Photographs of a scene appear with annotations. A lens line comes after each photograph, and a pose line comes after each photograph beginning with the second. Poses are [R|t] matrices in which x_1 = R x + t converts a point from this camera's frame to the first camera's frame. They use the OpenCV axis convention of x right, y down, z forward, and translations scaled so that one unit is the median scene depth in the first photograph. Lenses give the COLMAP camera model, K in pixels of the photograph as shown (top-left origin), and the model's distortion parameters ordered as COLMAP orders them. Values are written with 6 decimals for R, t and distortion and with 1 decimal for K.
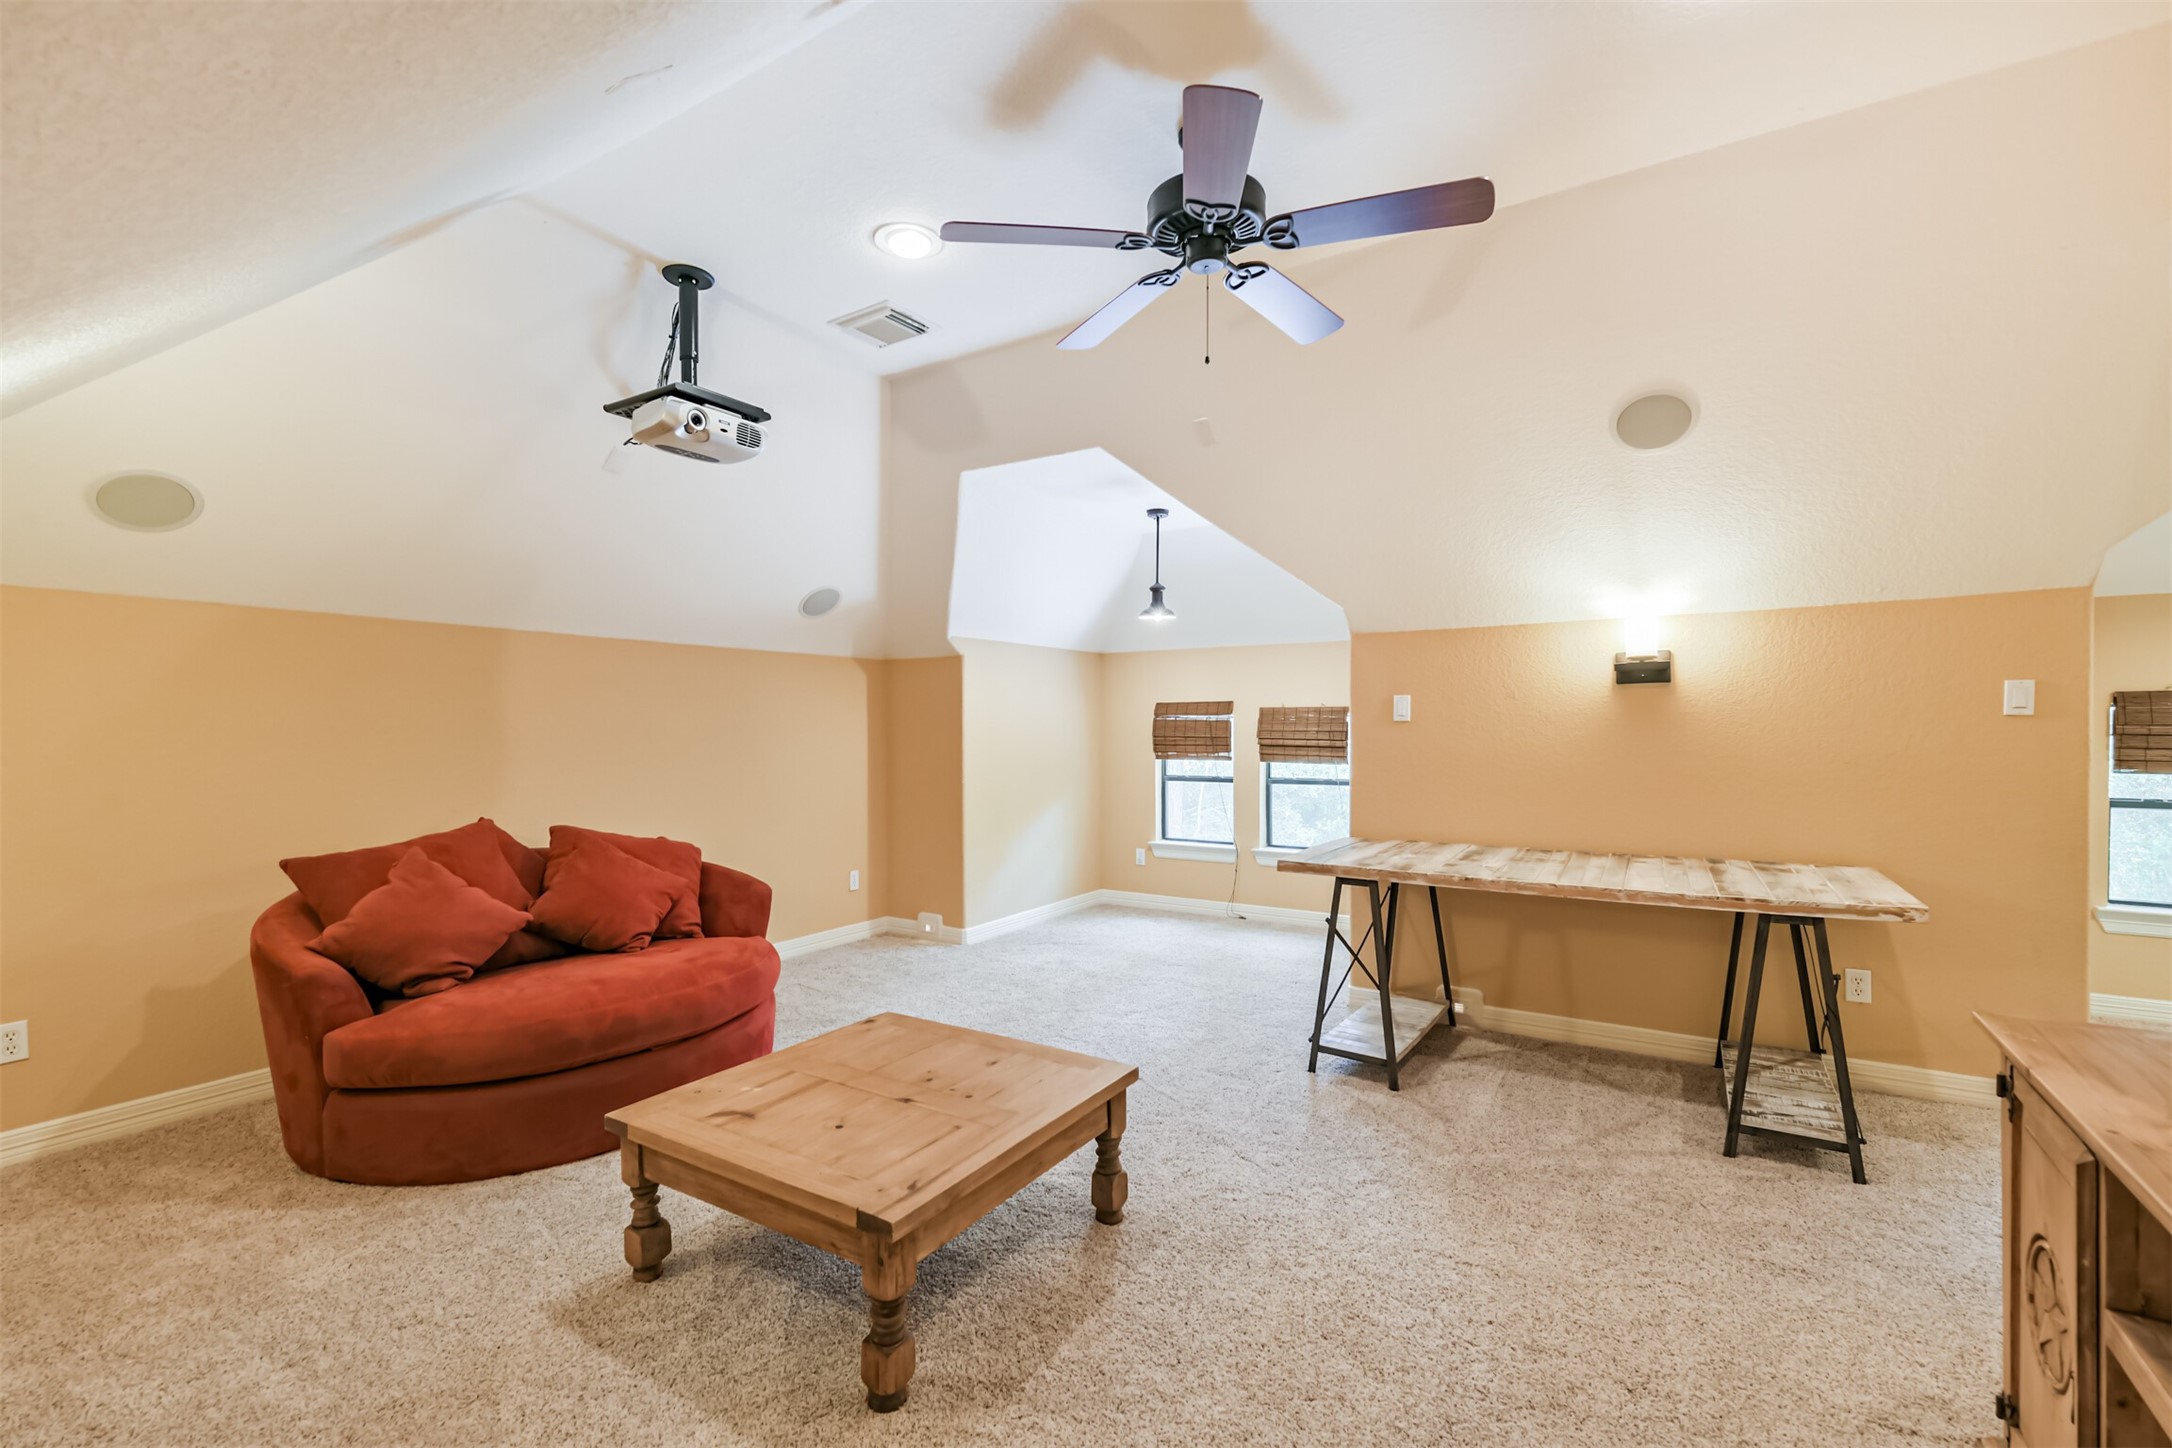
lens RADIAL K [[936.2, 0, 1084.7], [0, 936.2, 733.2], [0, 0, 1]] dist [0.023413, -0.000049]
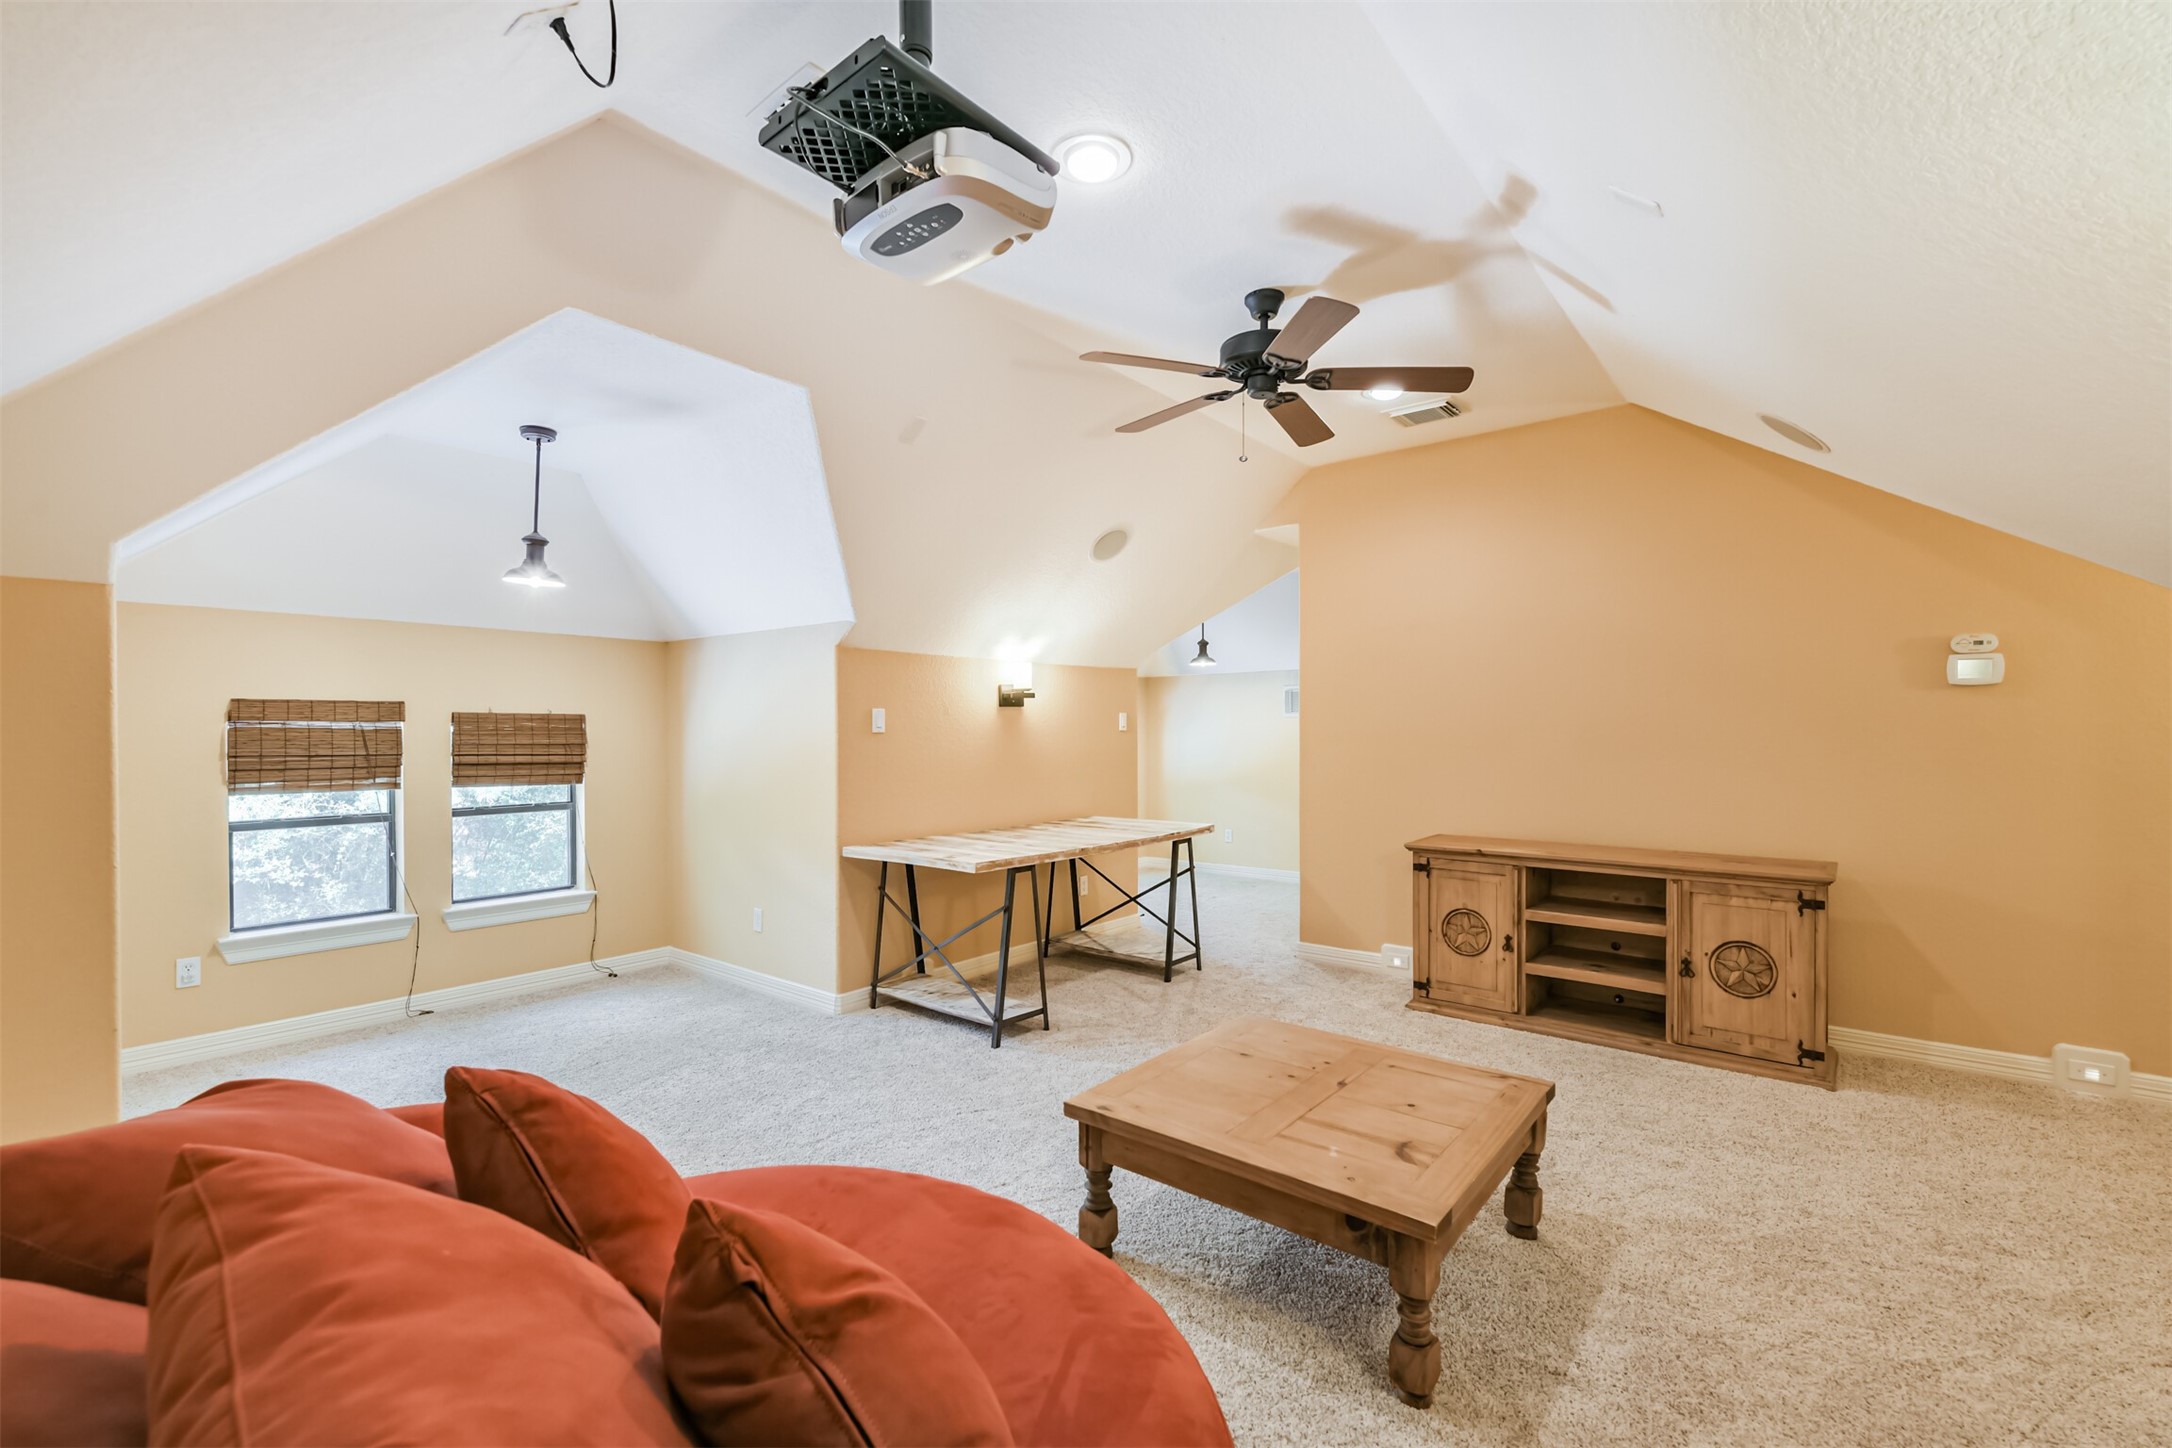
lens RADIAL K [[934.9, 0, 1087.5], [0, 934.9, 718.7], [0, 0, 1]] dist [0.005320, -0.000096]
pose [[0.103363, 0.020036, 0.994442, -0.507415], [0.009801, 0.999728, -0.021161, -0.002436], [-0.994595, 0.011933, 0.103138, 0.461327]]
